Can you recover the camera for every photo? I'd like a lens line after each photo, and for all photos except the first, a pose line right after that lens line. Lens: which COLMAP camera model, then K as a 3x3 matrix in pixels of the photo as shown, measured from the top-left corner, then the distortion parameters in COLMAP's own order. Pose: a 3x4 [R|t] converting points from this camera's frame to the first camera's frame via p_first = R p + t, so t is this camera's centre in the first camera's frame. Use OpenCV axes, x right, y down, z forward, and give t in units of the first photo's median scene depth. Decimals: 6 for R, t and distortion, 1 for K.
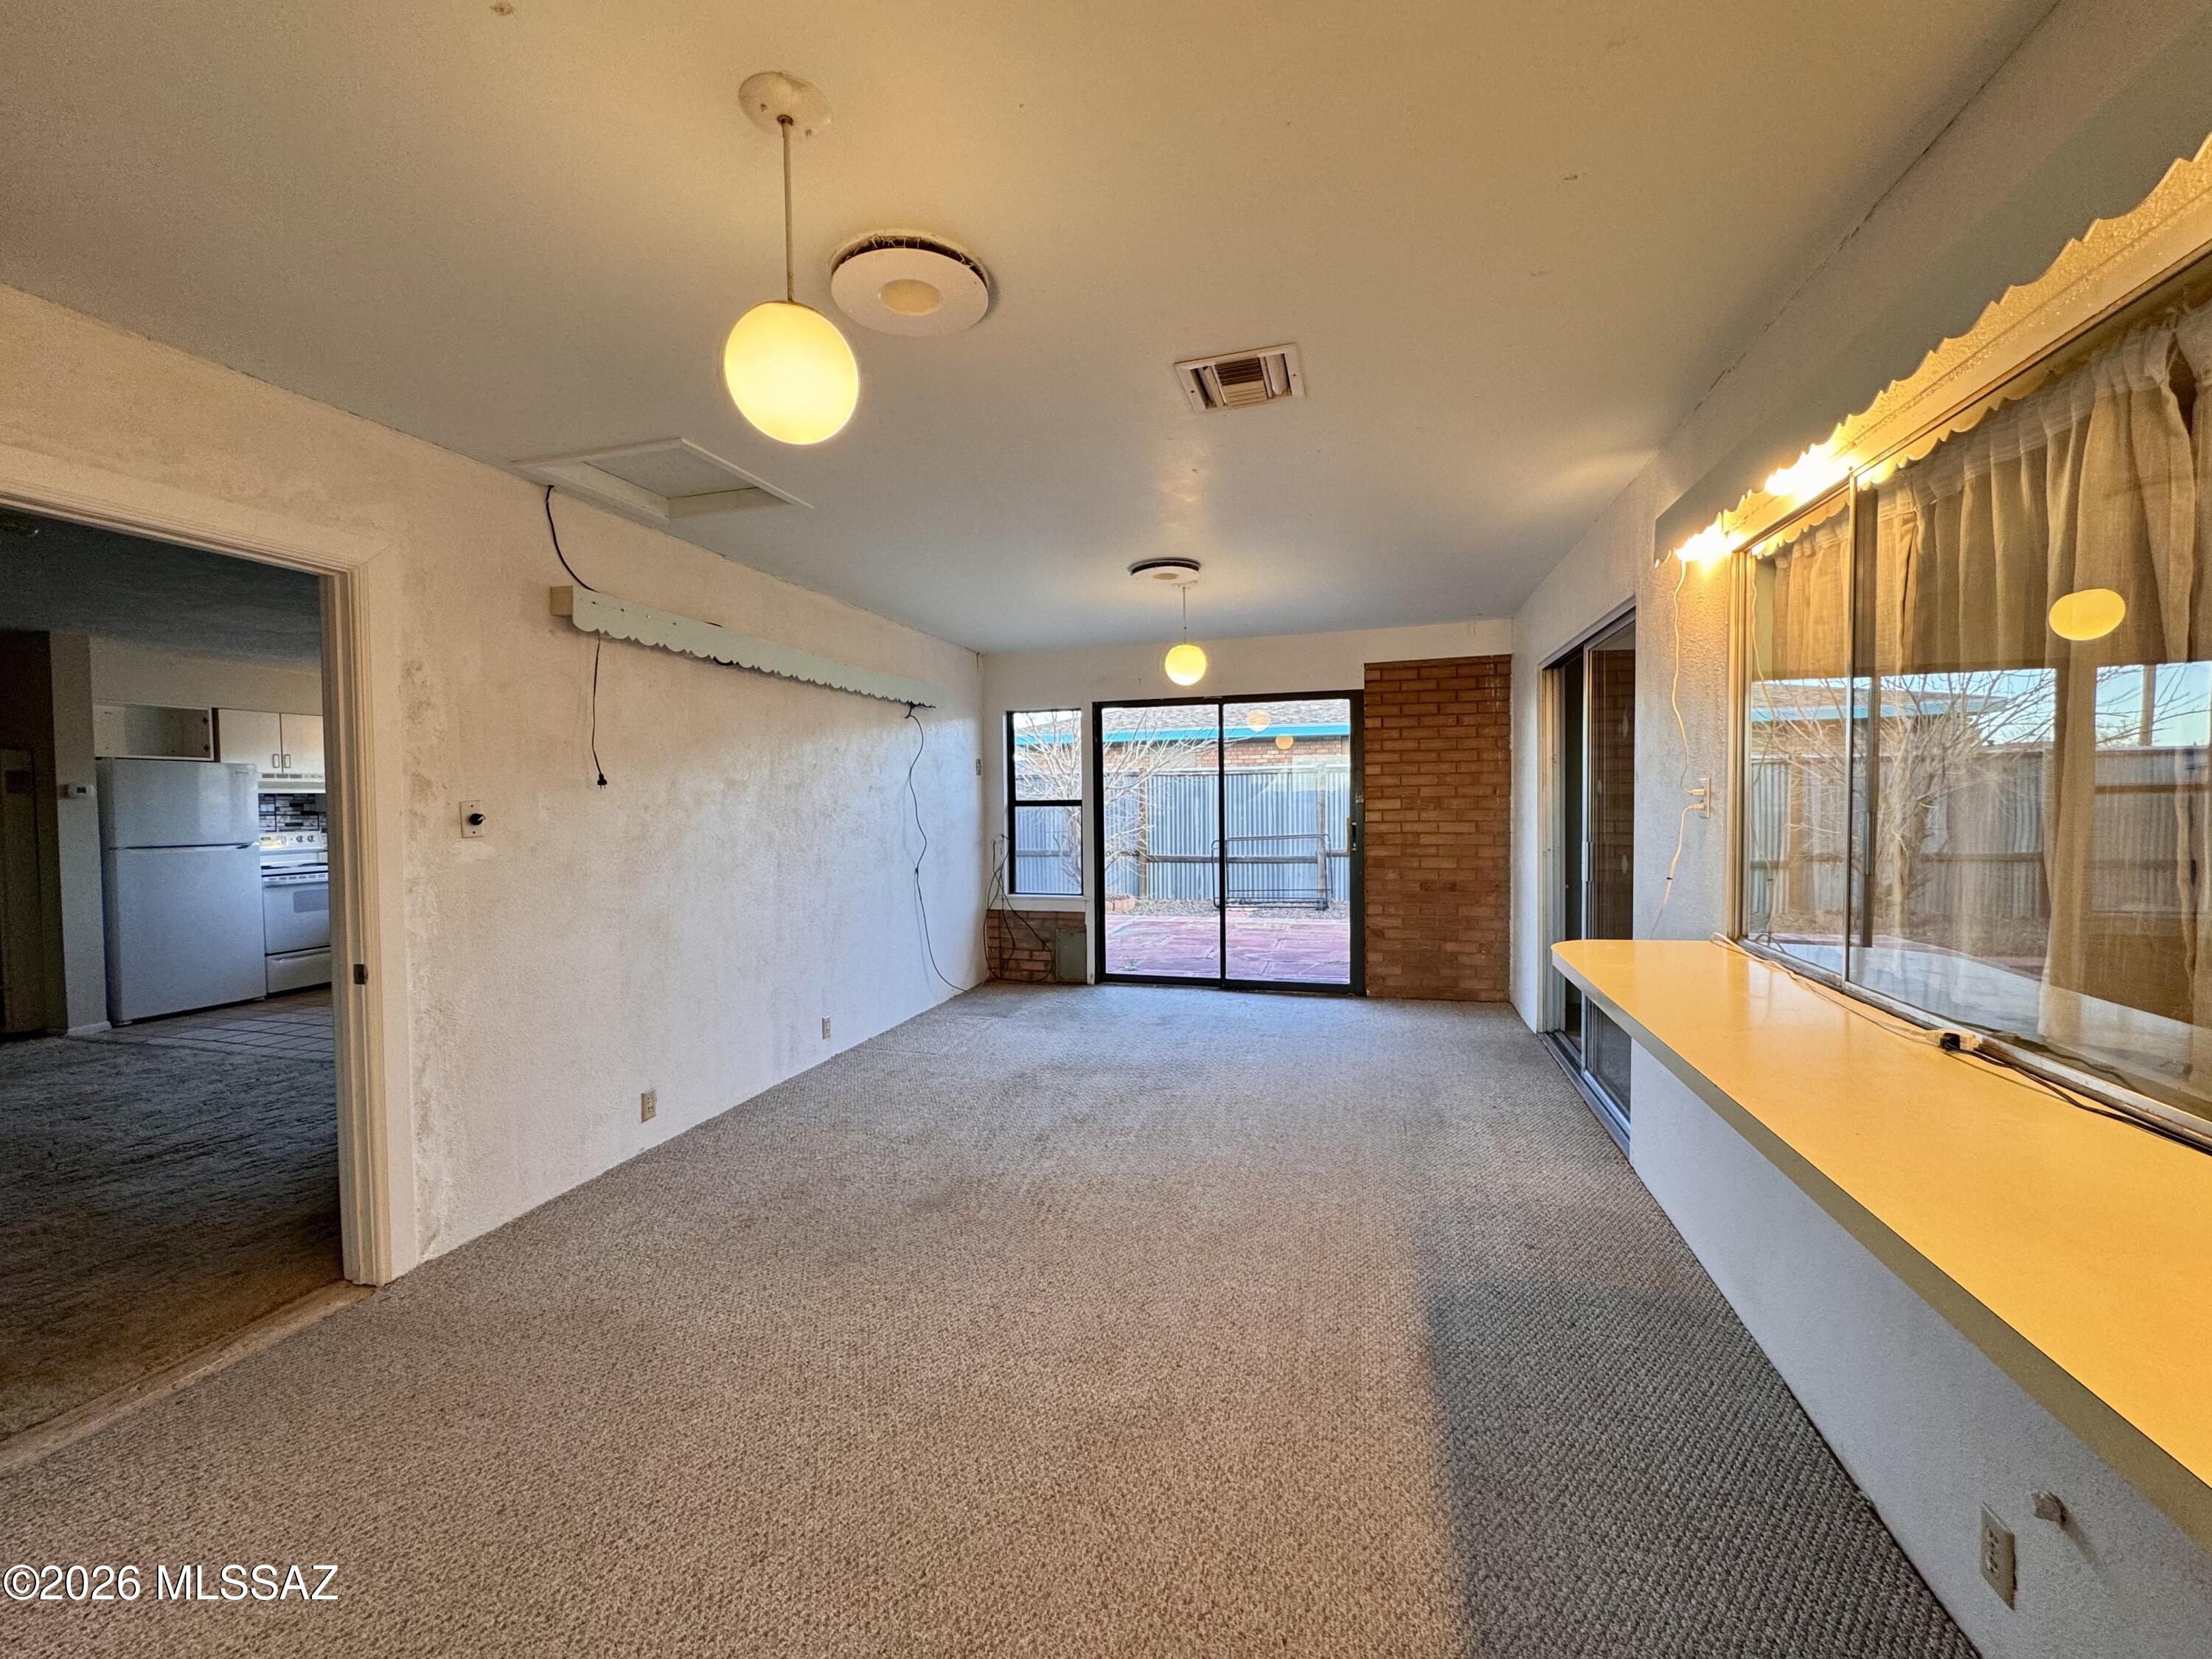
lens RADIAL K [[890.2, 0, 1105.3], [0, 890.2, 828.8], [0, 0, 1]] dist [-0.000770, 0.000025]
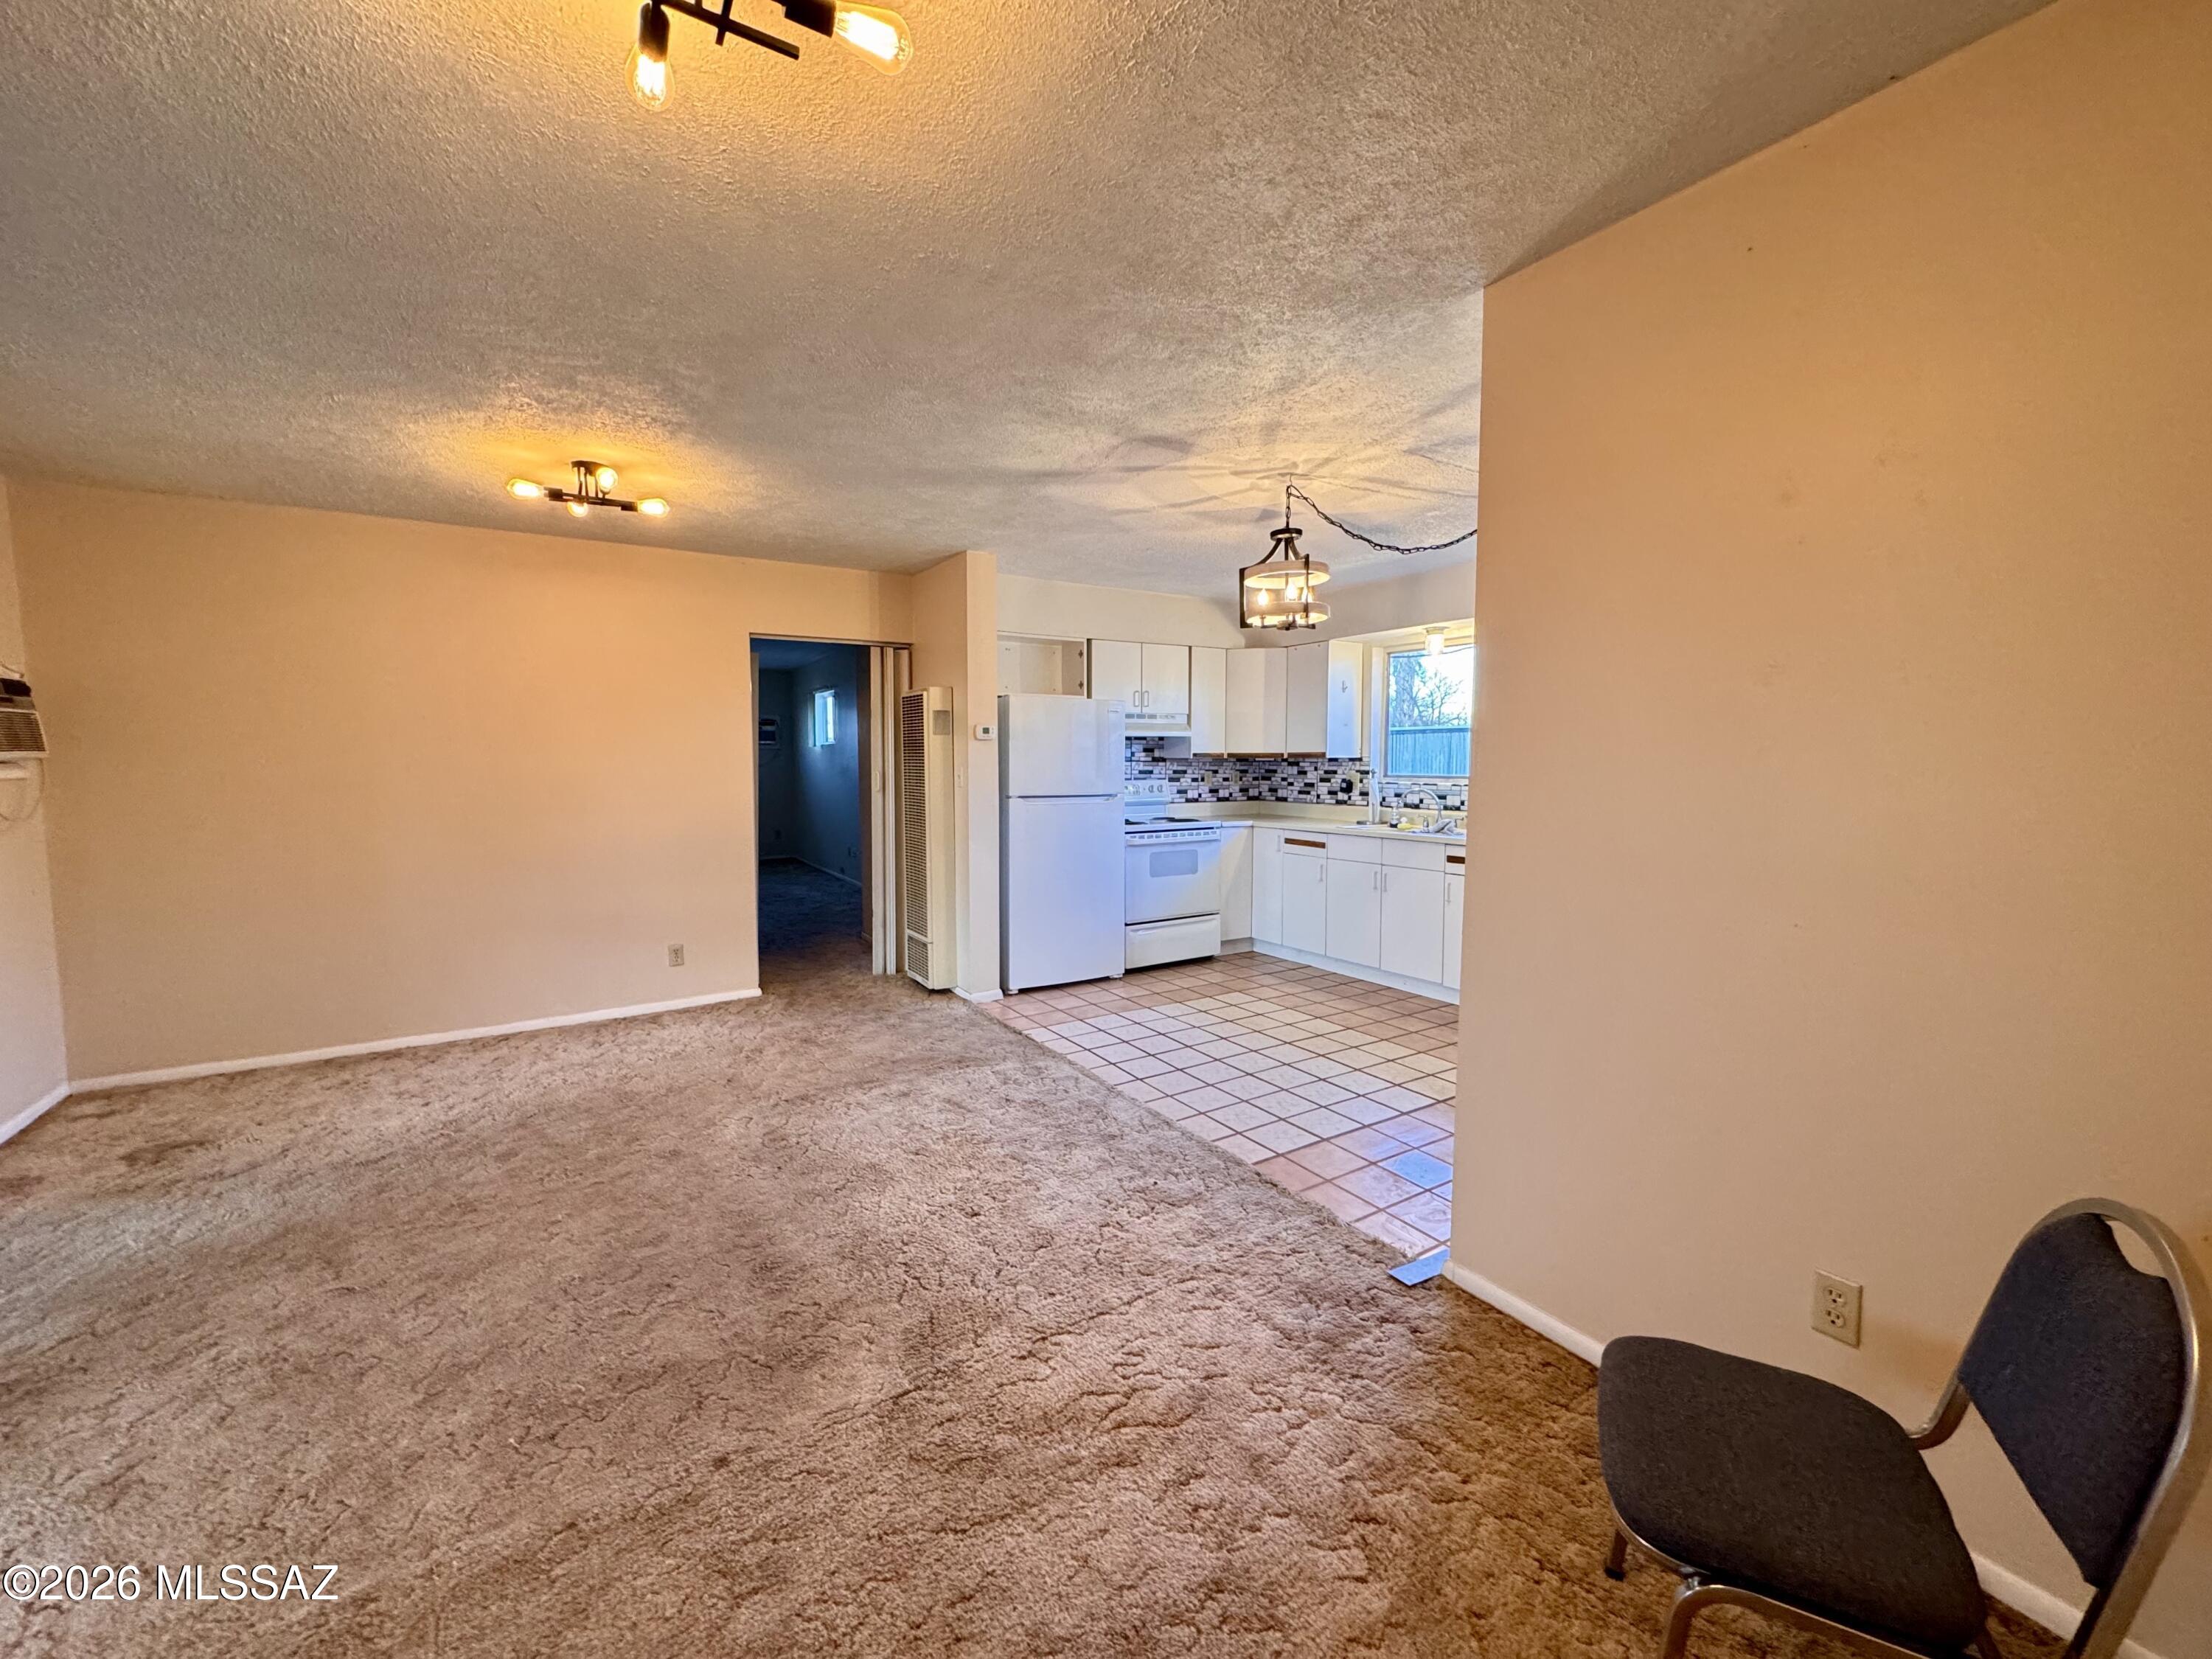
lens RADIAL K [[890.2, 0, 1103.8], [0, 890.2, 820.6], [0, 0, 1]] dist [-0.000770, 0.000025]
pose [[0.744939, 0.063440, -0.664110, -0.393428], [-0.030207, 0.997655, 0.061419, -0.010858], [0.666449, -0.025693, 0.745108, 0.348116]]
